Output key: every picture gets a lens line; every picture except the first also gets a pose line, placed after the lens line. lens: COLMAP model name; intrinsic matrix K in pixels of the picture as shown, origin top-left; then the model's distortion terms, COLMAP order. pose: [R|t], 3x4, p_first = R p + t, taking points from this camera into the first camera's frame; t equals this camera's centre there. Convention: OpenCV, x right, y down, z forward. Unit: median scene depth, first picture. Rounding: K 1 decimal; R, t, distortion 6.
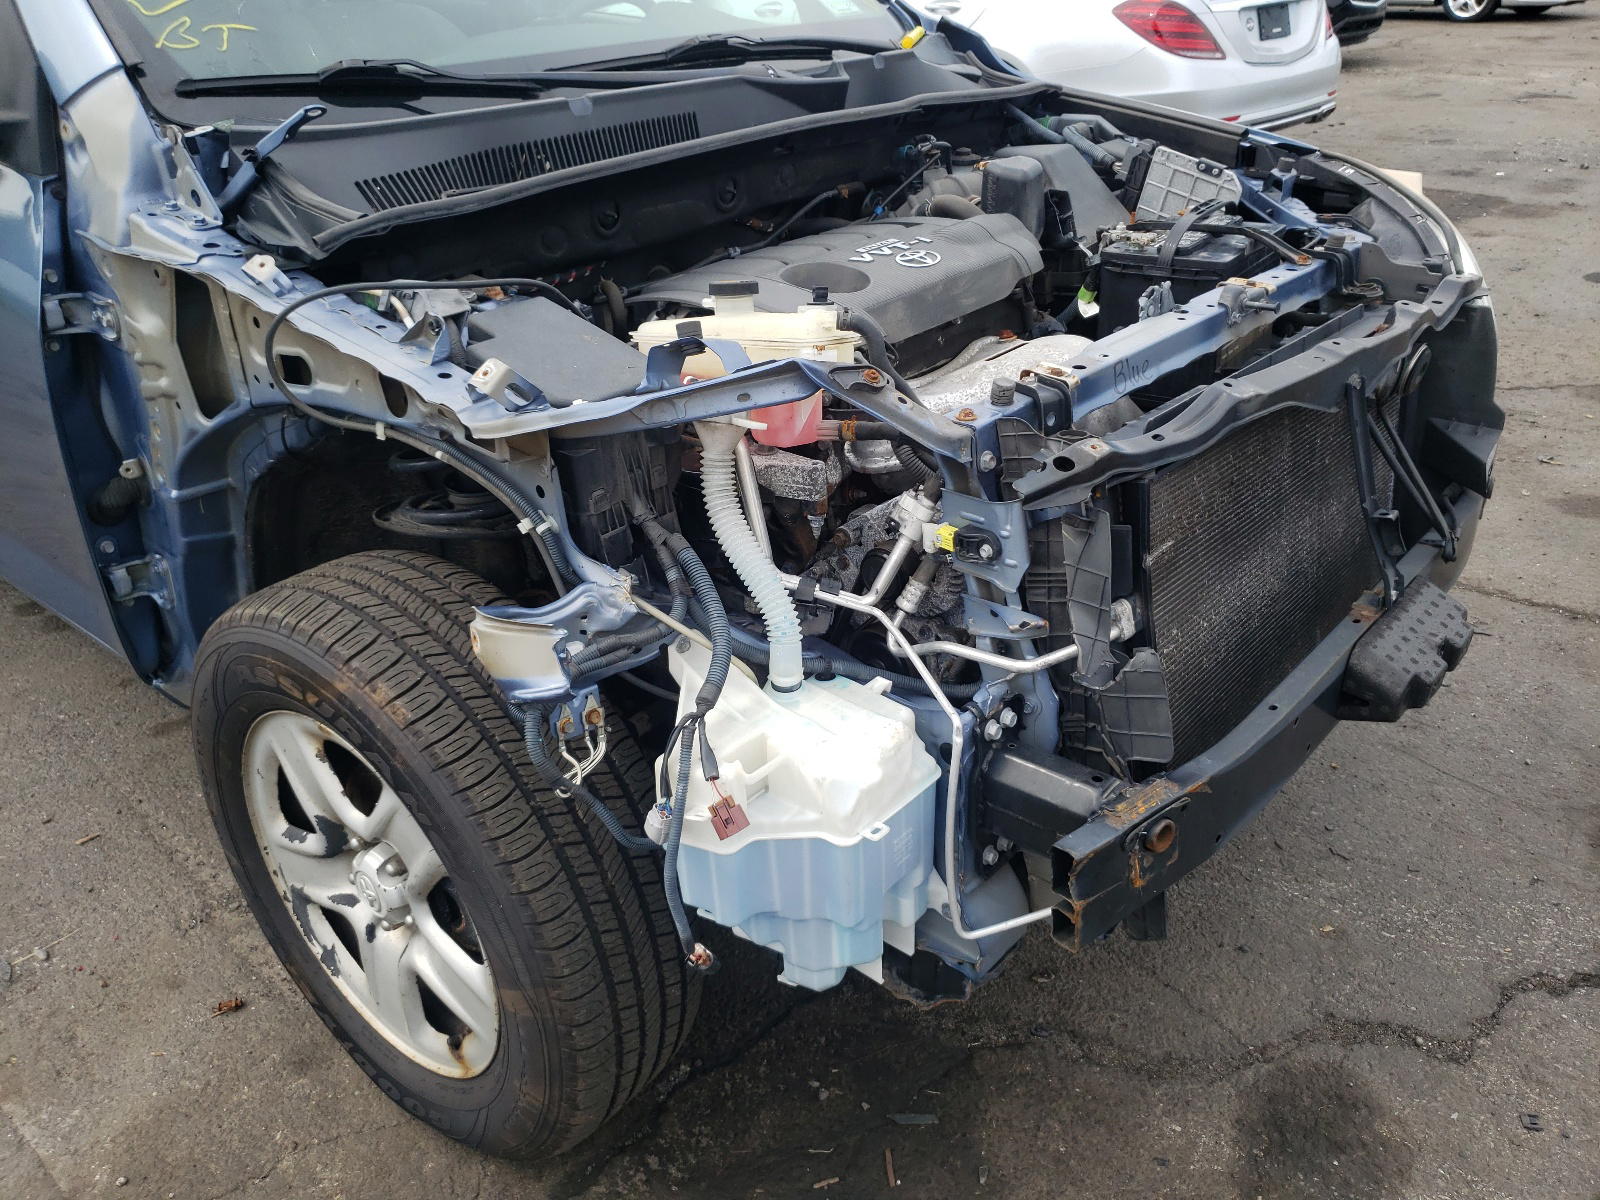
lens RADIAL K [[1334.3, 0, 800.0], [0, 1334.3, 600.0], [0, 0, 1]] dist [0.079030, -0.081112]
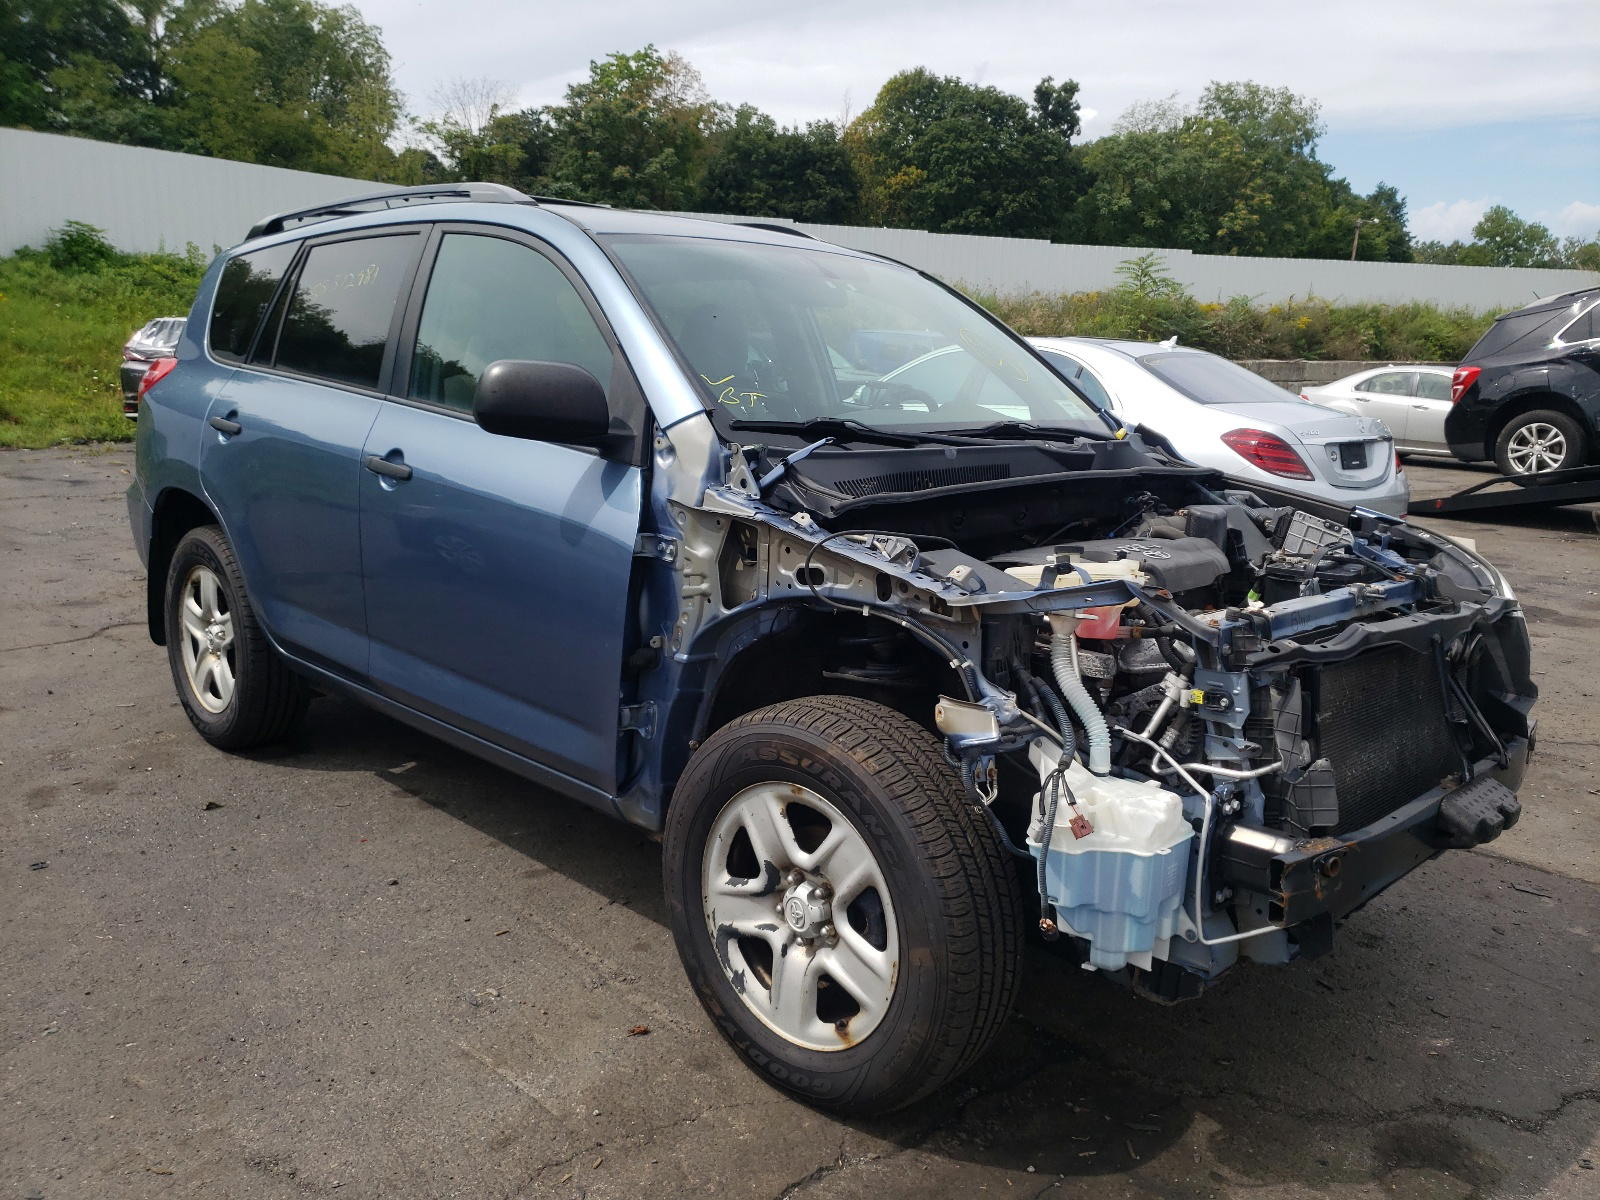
lens RADIAL K [[1432.5, 0, 800.0], [0, 1432.5, 600.0], [0, 0, 1]] dist [0.050175, -0.008655]
pose [[0.996146, 0.081236, -0.033070, -0.290887], [-0.087288, 0.955105, -0.283116, 0.338532], [0.008586, 0.284912, 0.958515, -0.669510]]
